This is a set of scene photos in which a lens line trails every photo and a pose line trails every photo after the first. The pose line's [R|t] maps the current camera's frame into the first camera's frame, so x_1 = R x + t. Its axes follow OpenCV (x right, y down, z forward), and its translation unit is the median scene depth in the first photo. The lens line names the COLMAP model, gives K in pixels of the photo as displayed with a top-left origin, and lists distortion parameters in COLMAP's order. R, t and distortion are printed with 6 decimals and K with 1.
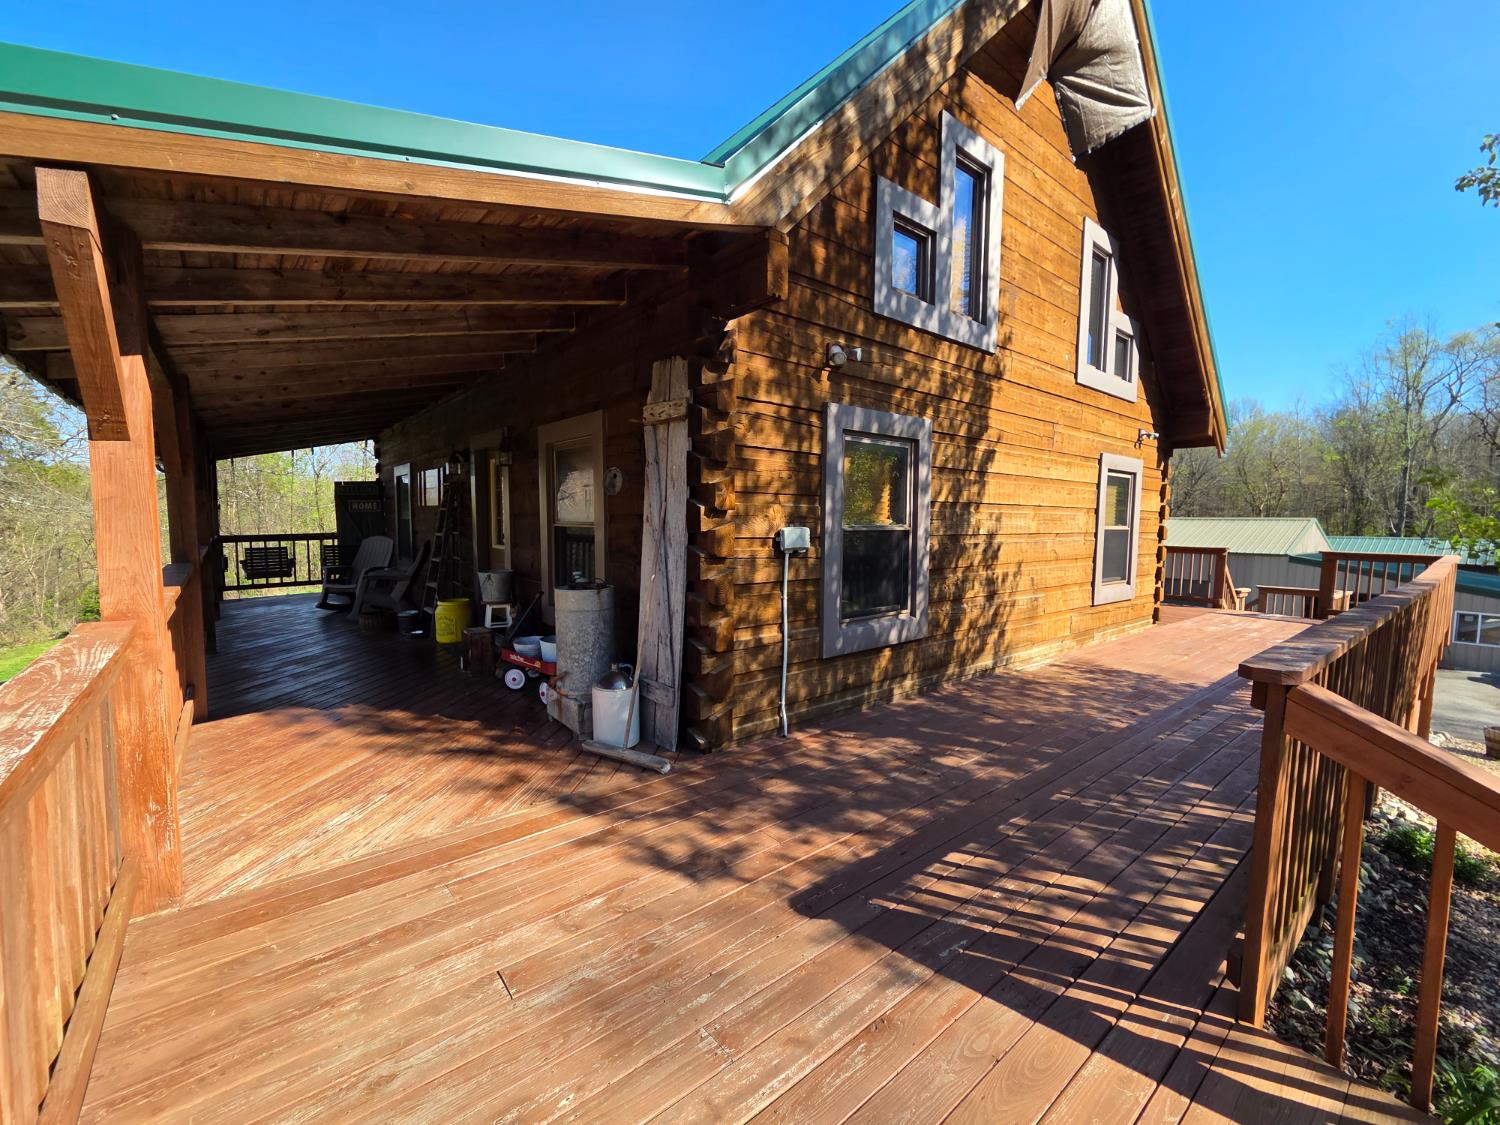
lens RADIAL K [[611.7, 0, 748.1], [0, 611.7, 563.9], [0, 0, 1]] dist [0.000190, 0.000300]
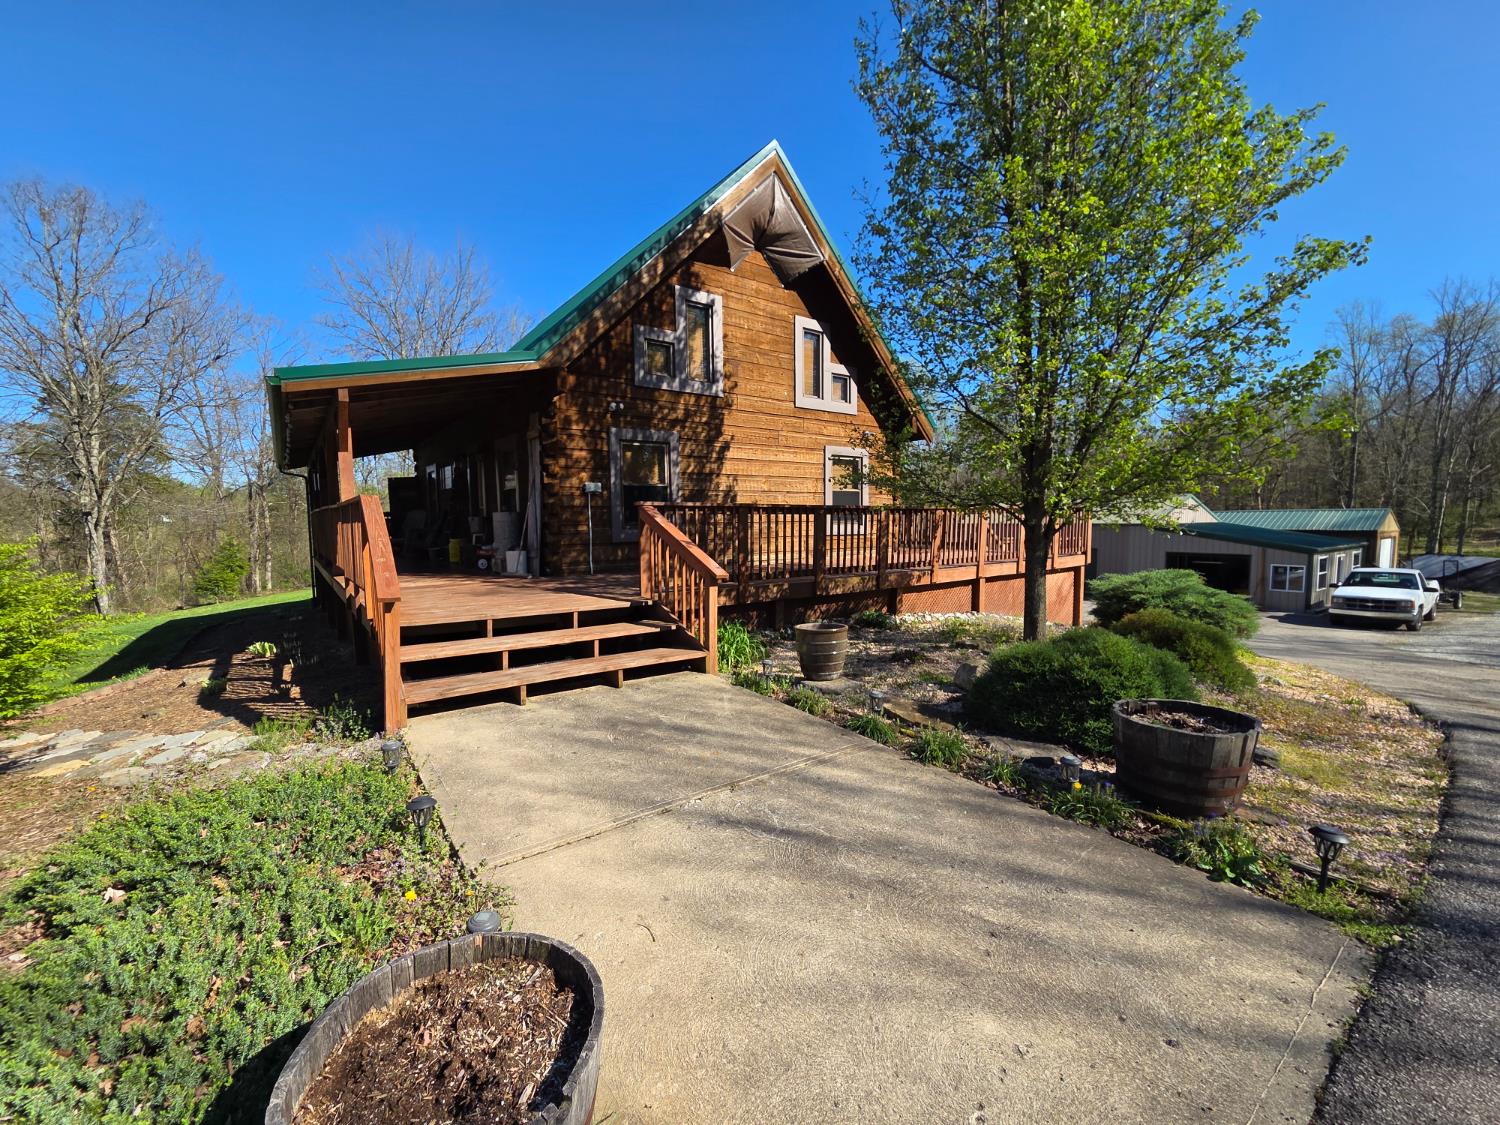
lens RADIAL K [[611.7, 0, 751.6], [0, 611.7, 561.1], [0, 0, 1]] dist [0.000190, 0.000300]
pose [[0.998833, -0.019088, -0.044361, 0.637413], [0.018922, 0.999812, -0.004151, 0.214077], [0.044432, 0.003307, 0.999007, -1.052704]]
